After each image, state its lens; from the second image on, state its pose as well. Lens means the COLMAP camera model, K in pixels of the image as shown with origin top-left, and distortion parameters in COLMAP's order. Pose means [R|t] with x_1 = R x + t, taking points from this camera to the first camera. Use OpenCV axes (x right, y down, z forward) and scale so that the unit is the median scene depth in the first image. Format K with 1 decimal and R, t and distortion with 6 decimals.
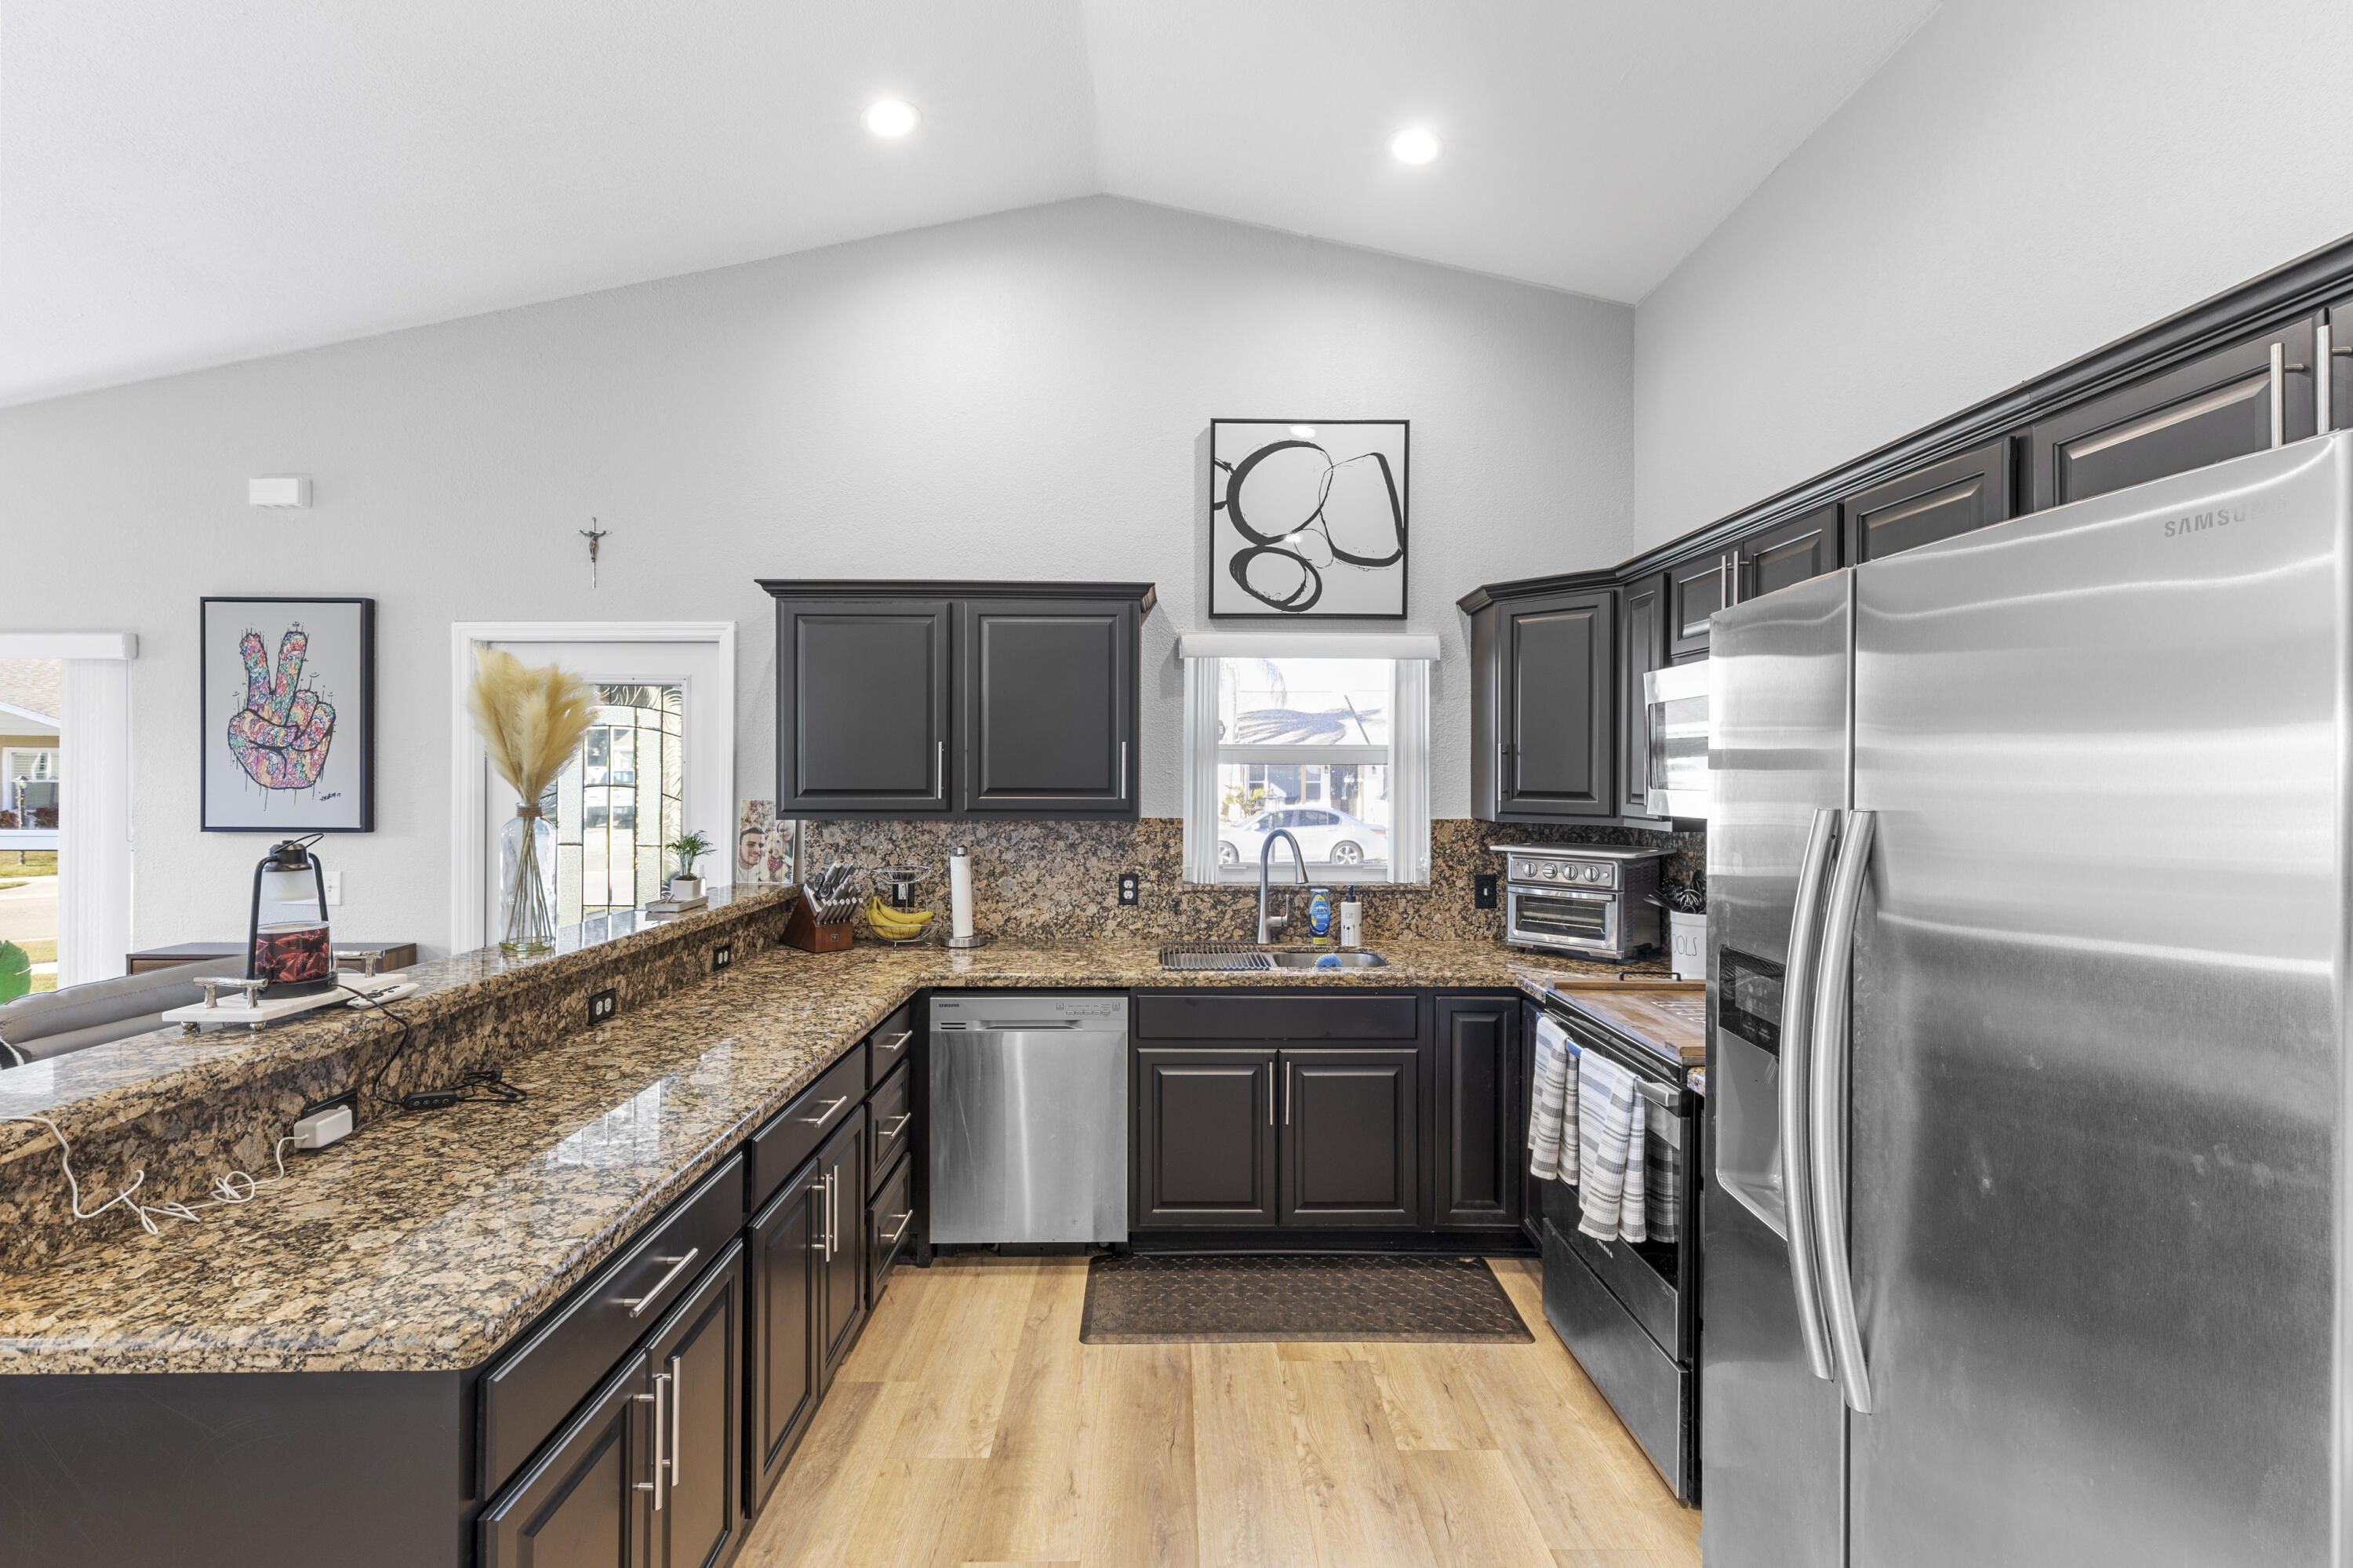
lens RADIAL K [[1047.1, 0, 1177.7], [0, 1047.1, 772.0], [0, 0, 1]] dist [0.003754, -0.000155]
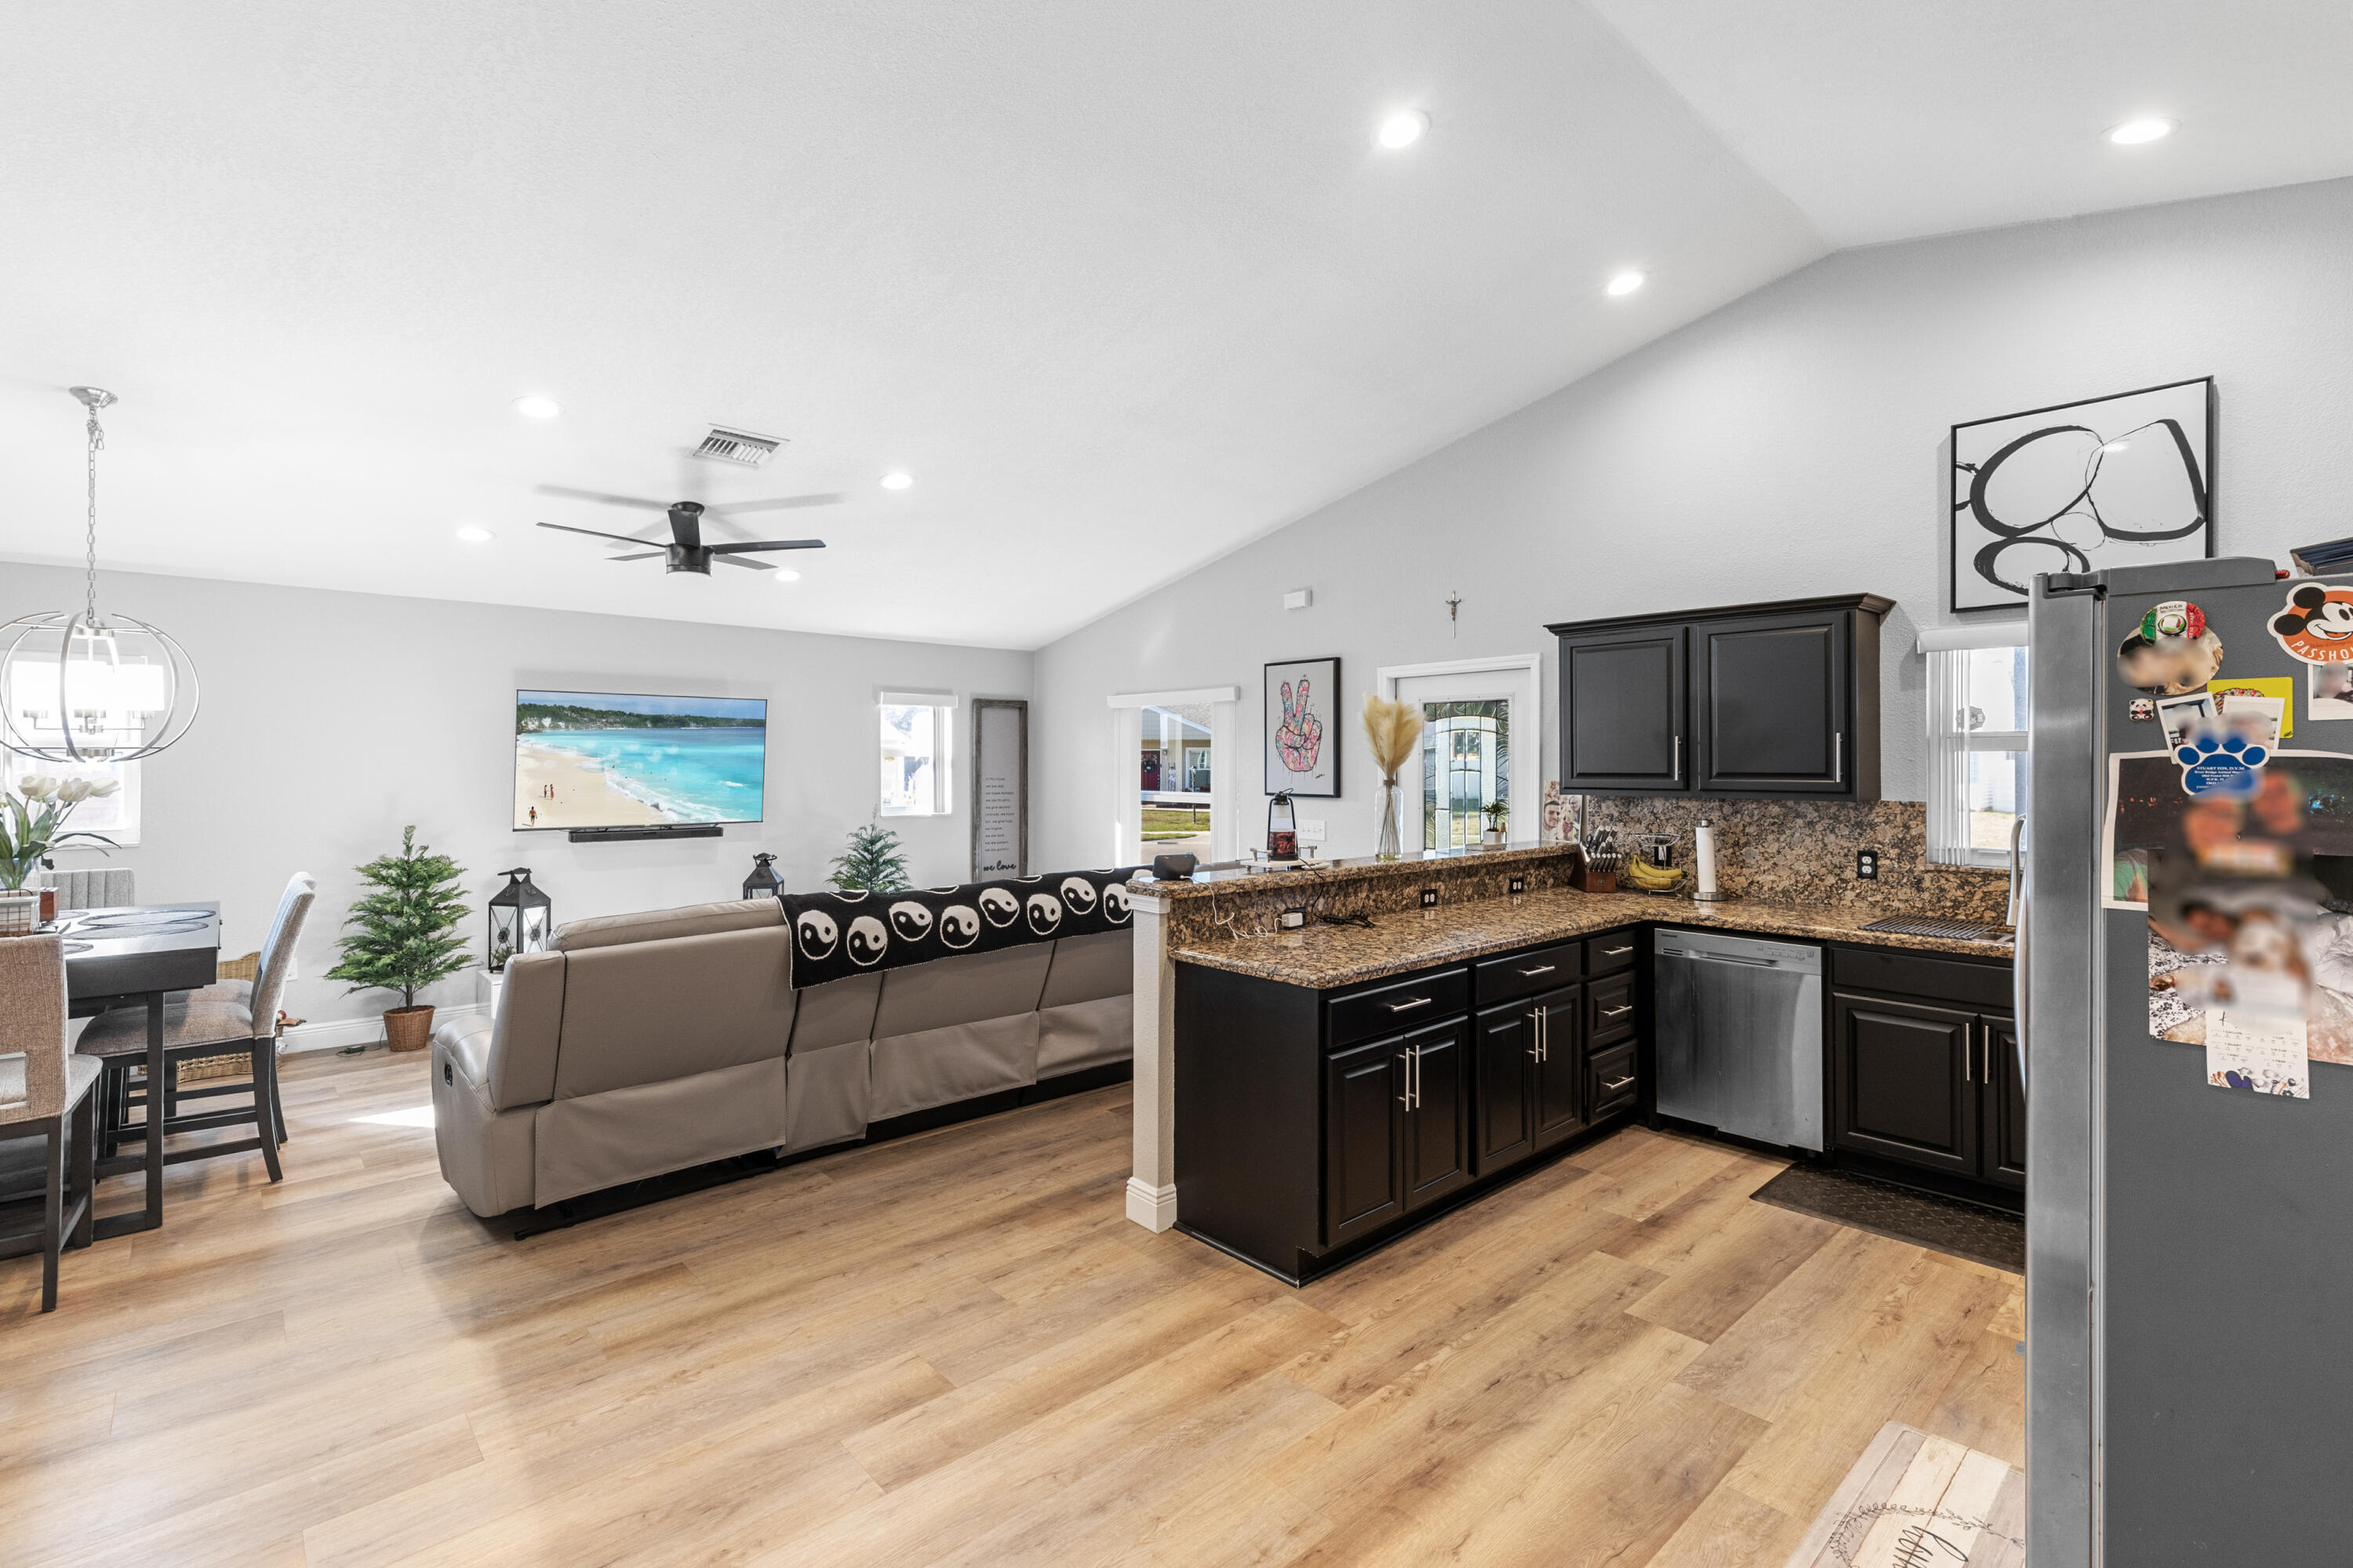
lens RADIAL K [[1058.4, 0, 1177.0], [0, 1058.4, 755.8], [0, 0, 1]] dist [0.003809, -0.000086]
pose [[0.661812, -0.007454, -0.749632, 0.318942], [0.002513, 0.999967, -0.007725, 0.003374], [0.749665, 0.003229, 0.661809, -0.301104]]
